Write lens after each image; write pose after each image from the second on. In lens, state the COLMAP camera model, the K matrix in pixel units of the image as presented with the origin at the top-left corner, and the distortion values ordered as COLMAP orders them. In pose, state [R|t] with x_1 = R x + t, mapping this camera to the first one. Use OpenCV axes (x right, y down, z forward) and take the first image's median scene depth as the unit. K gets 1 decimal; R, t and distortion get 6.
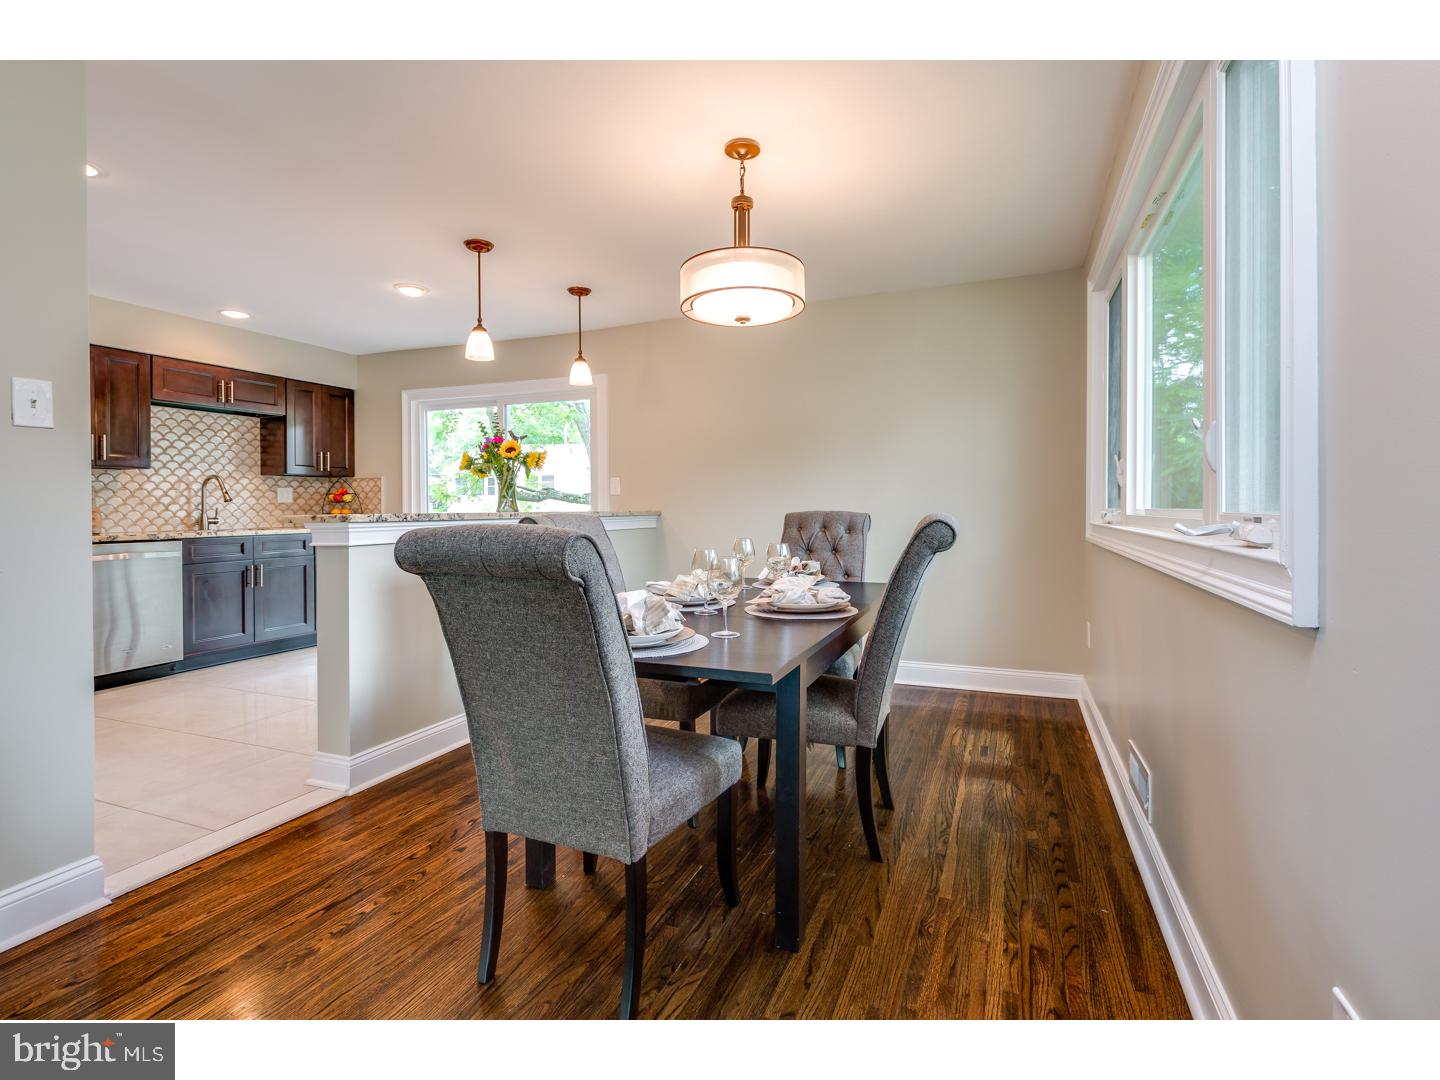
lens RADIAL K [[646.9, 0, 697.7], [0, 646.9, 513.0], [0, 0, 1]] dist [0.001461, -0.000811]
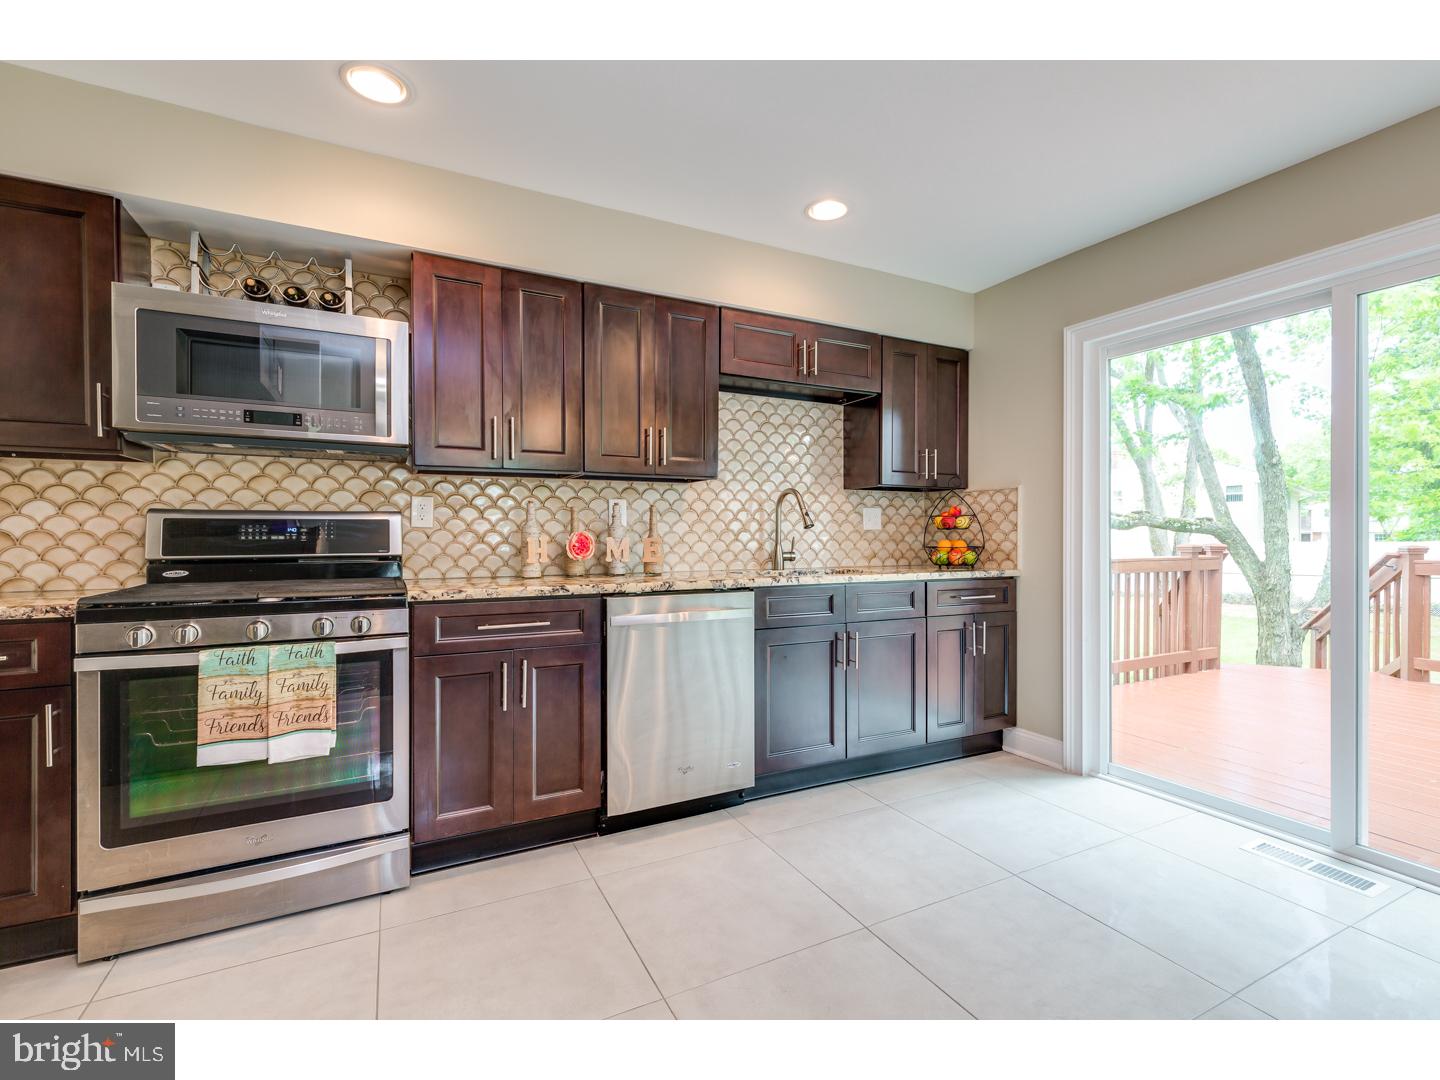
lens RADIAL K [[646.9, 0, 717.1], [0, 646.9, 538.6], [0, 0, 1]] dist [0.001461, -0.000811]
pose [[0.751258, 0.004845, -0.659991, -0.354932], [-0.008718, 0.999959, -0.002582, -0.004161], [0.659951, 0.007694, 0.751269, 0.436848]]
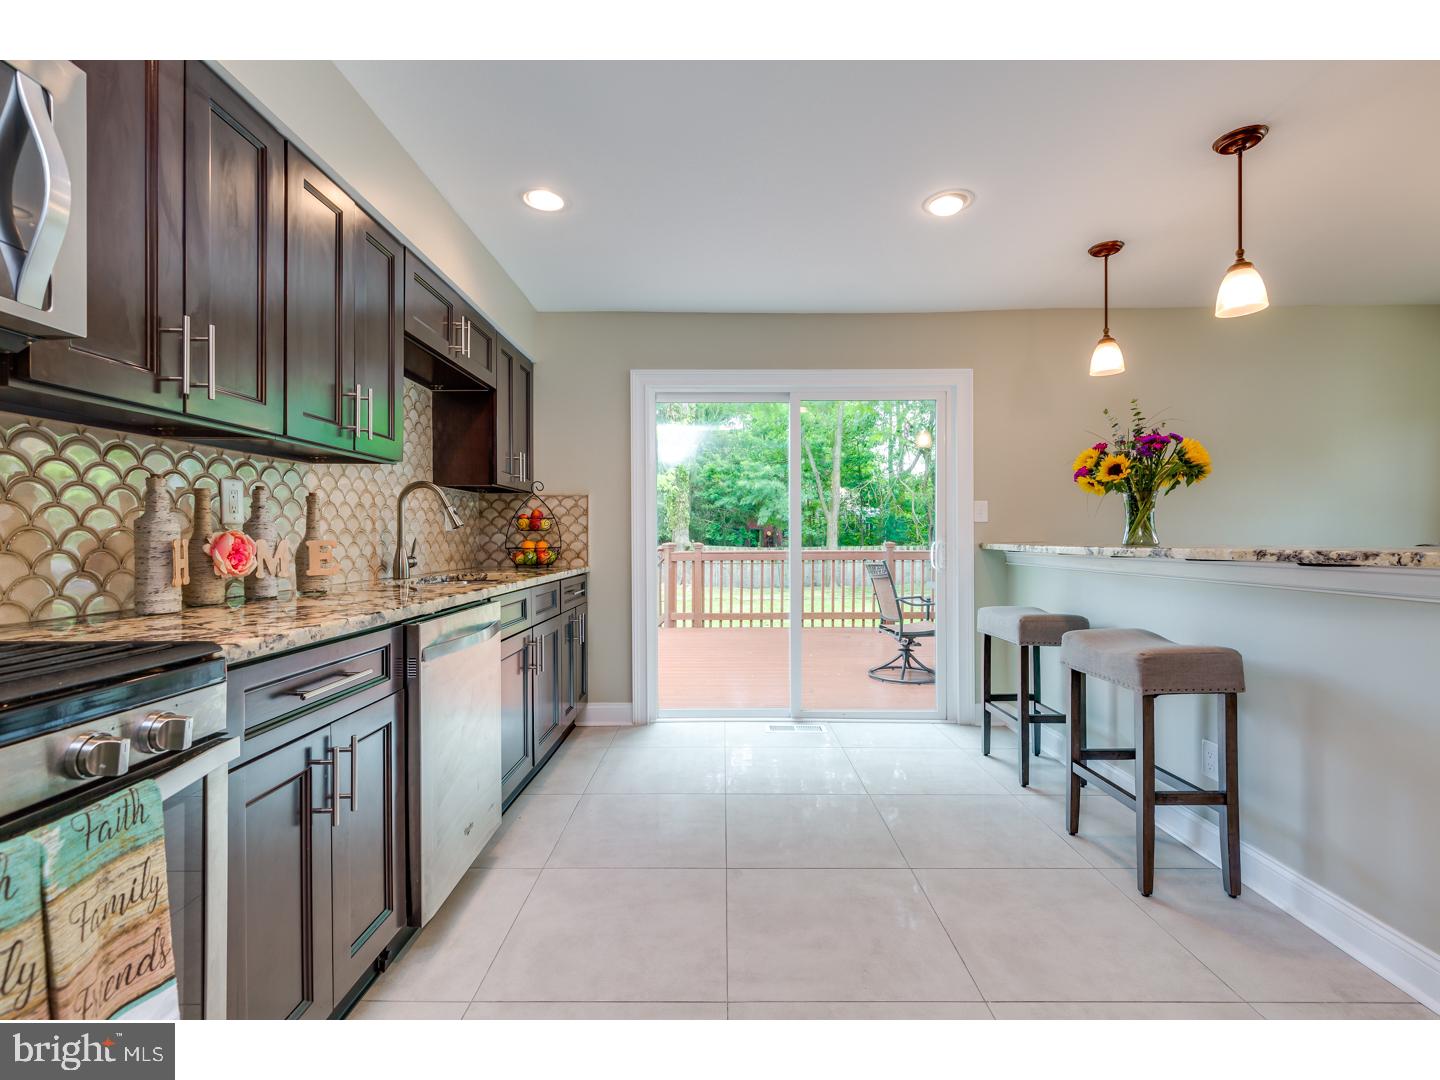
lens RADIAL K [[646.9, 0, 719.2], [0, 646.9, 537.6], [0, 0, 1]] dist [0.001461, -0.000811]
pose [[0.935083, -0.002989, 0.354417, -0.698878], [0.006653, 0.999936, -0.009122, -0.002329], [-0.354367, 0.010888, 0.935043, 0.366364]]
